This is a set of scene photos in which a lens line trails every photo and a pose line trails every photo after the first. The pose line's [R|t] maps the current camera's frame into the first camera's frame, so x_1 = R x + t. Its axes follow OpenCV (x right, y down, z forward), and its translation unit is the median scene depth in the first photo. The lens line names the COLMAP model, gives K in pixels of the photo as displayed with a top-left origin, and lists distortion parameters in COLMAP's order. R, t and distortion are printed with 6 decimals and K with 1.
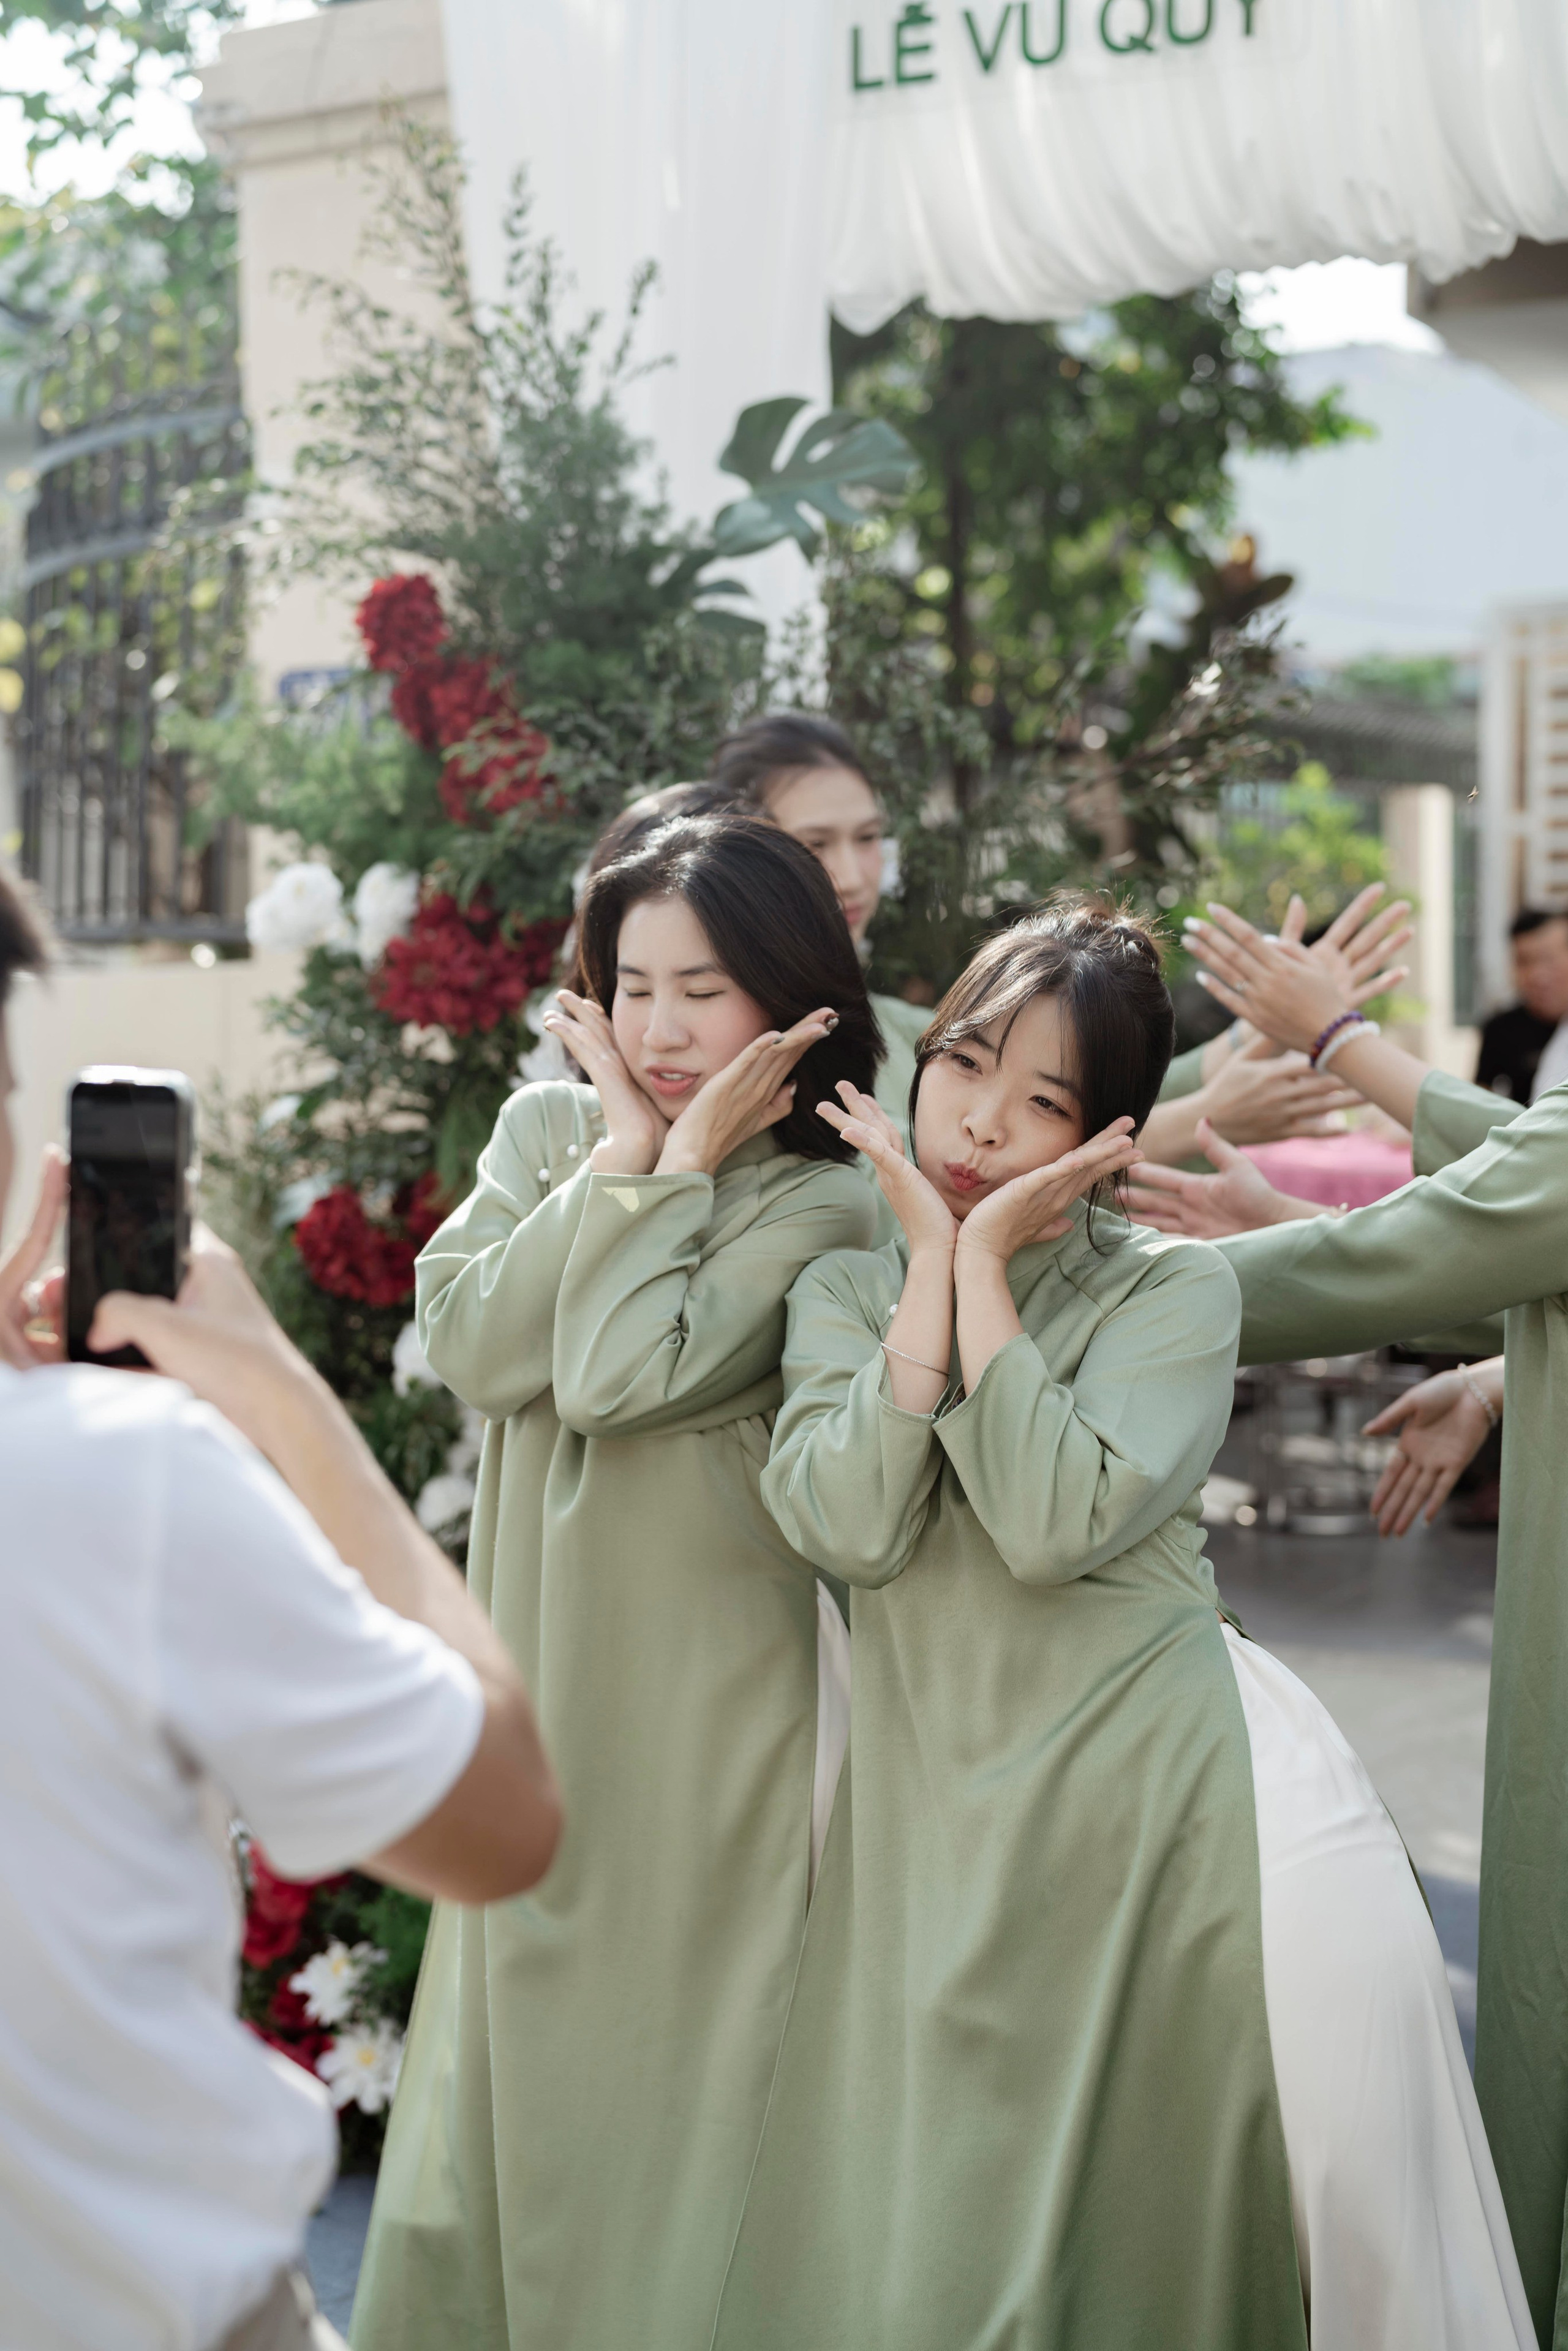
lens RADIAL K [[3407.8, 0, 798.9], [0, 3407.8, 1167.2], [0, 0, 1]] dist [0.000910, 0.091881]
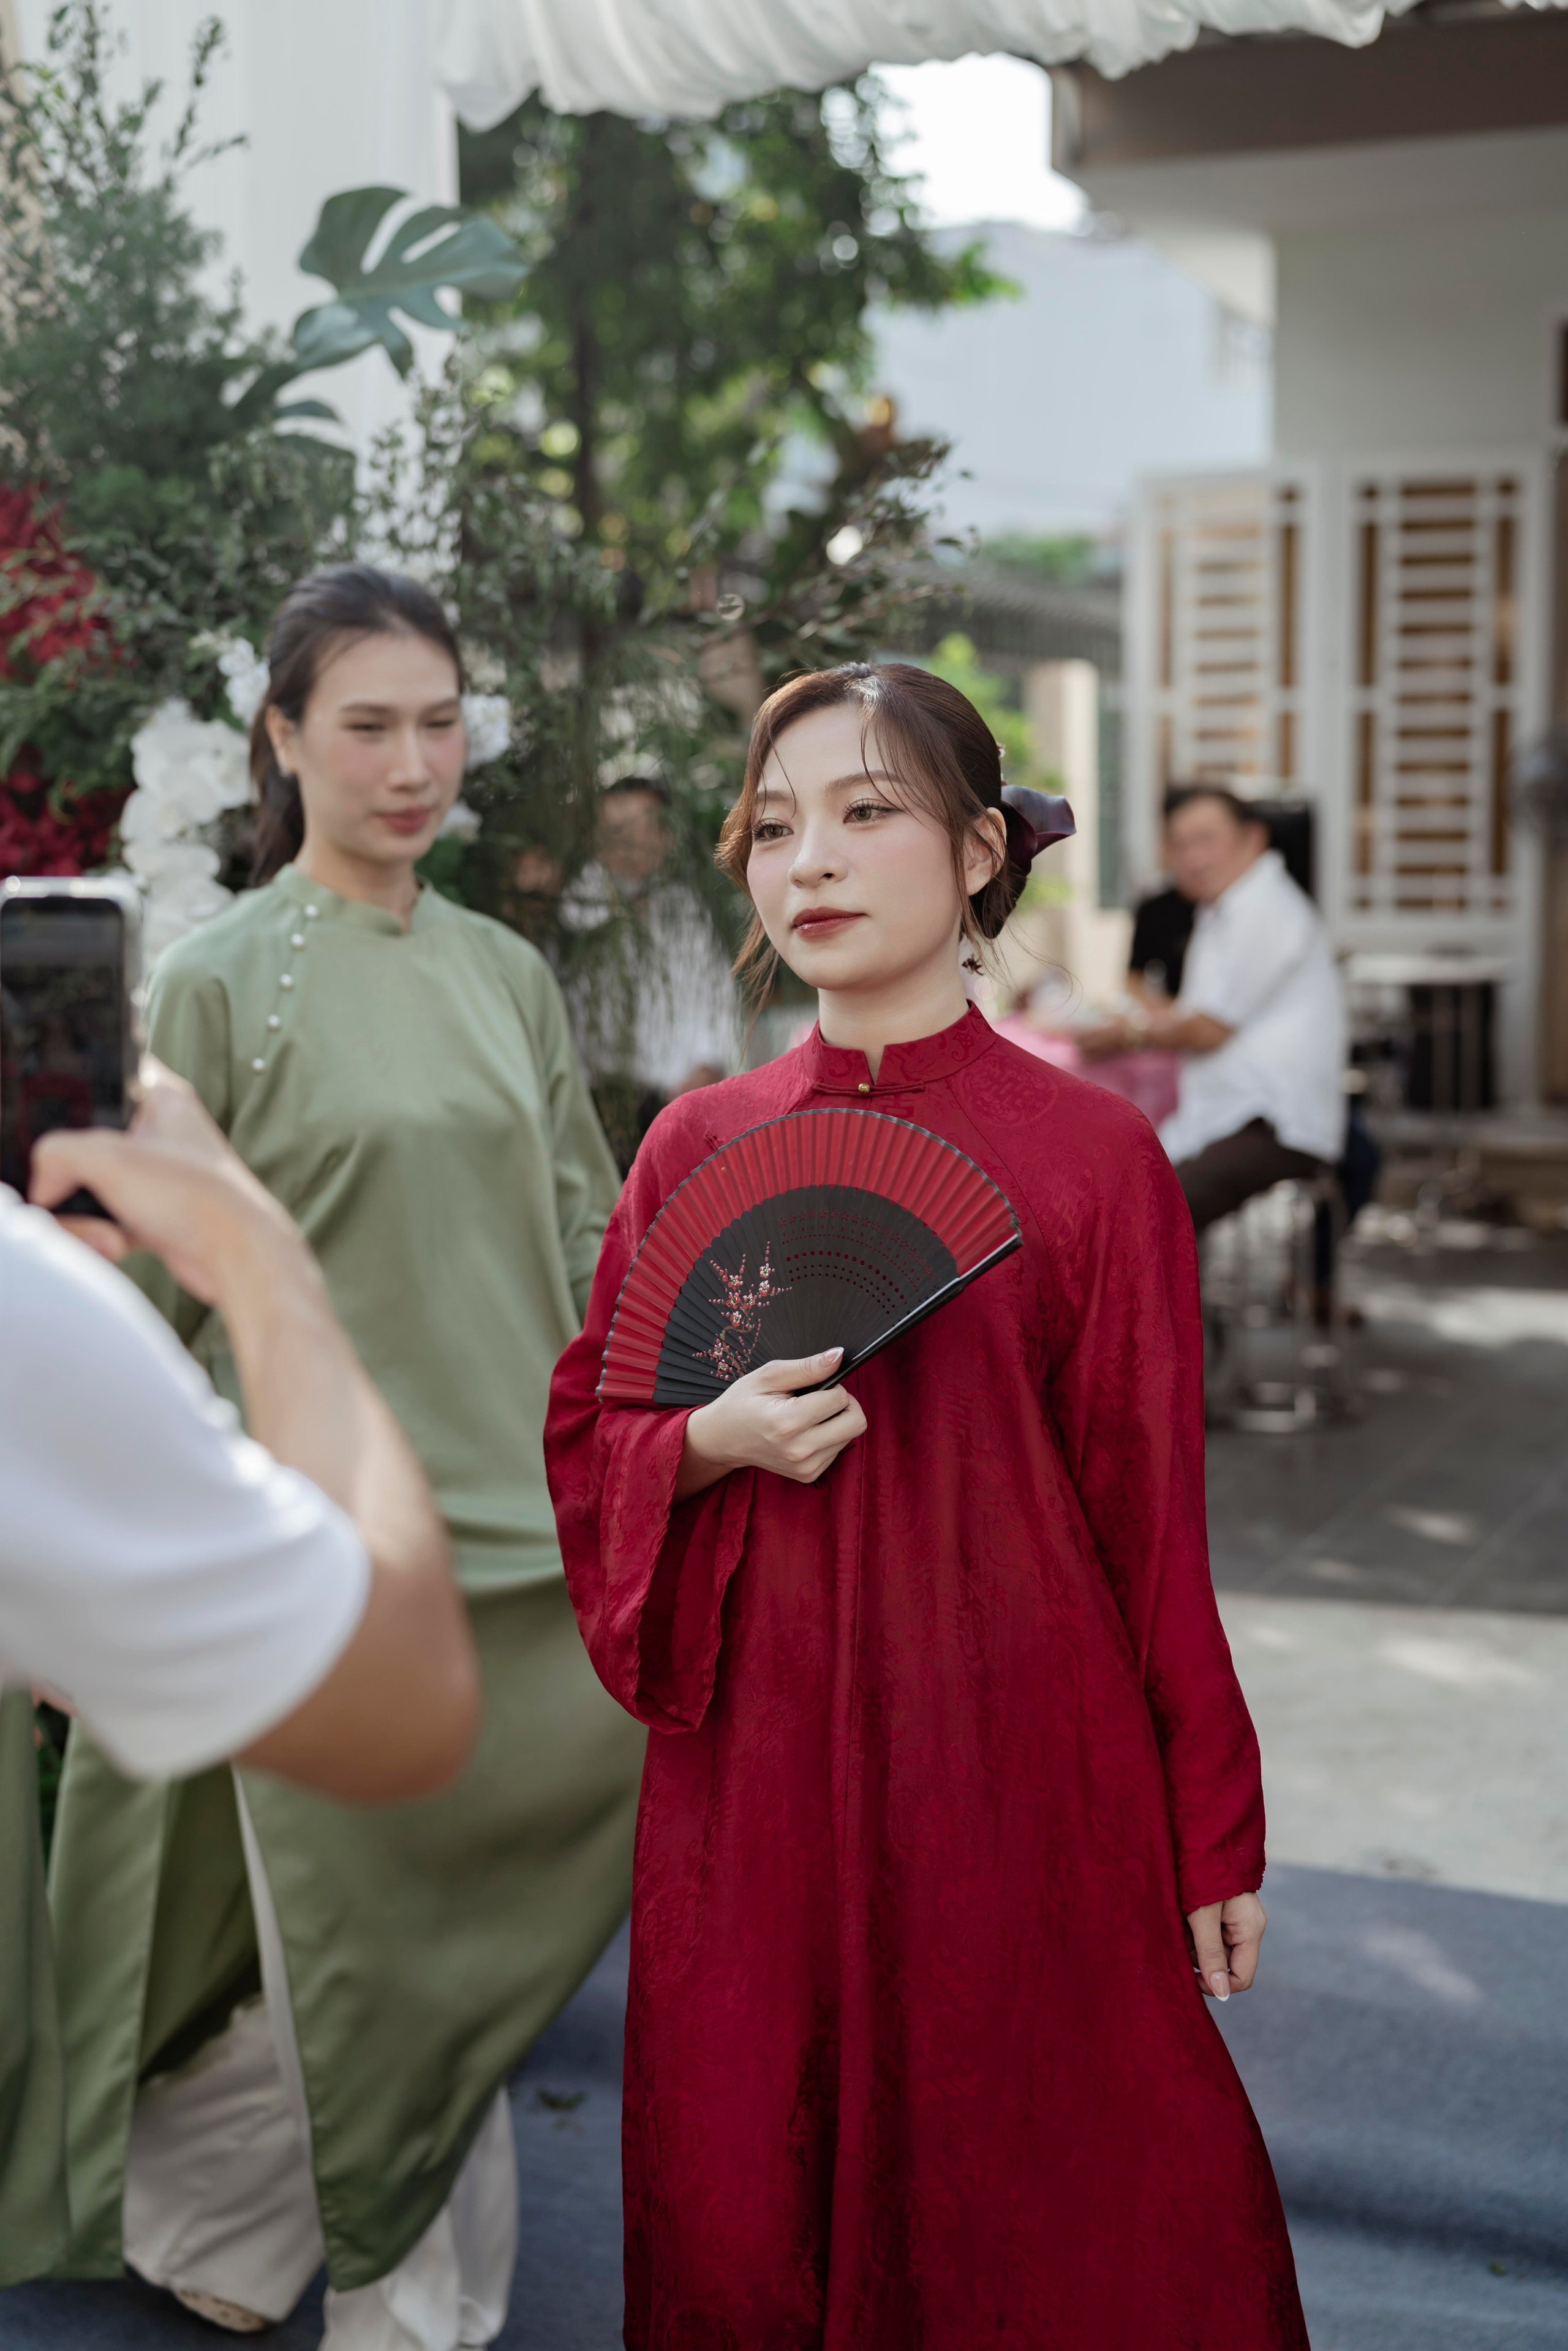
lens RADIAL K [[3408.6, 0, 820.2], [0, 3408.6, 1167.9], [0, 0, 1]] dist [-0.037644, 0.245109]
pose [[0.993656, -0.009279, 0.112082, 0.008677], [0.005402, 0.999378, 0.034847, -0.005545], [-0.112336, -0.034021, 0.993088, 0.113931]]
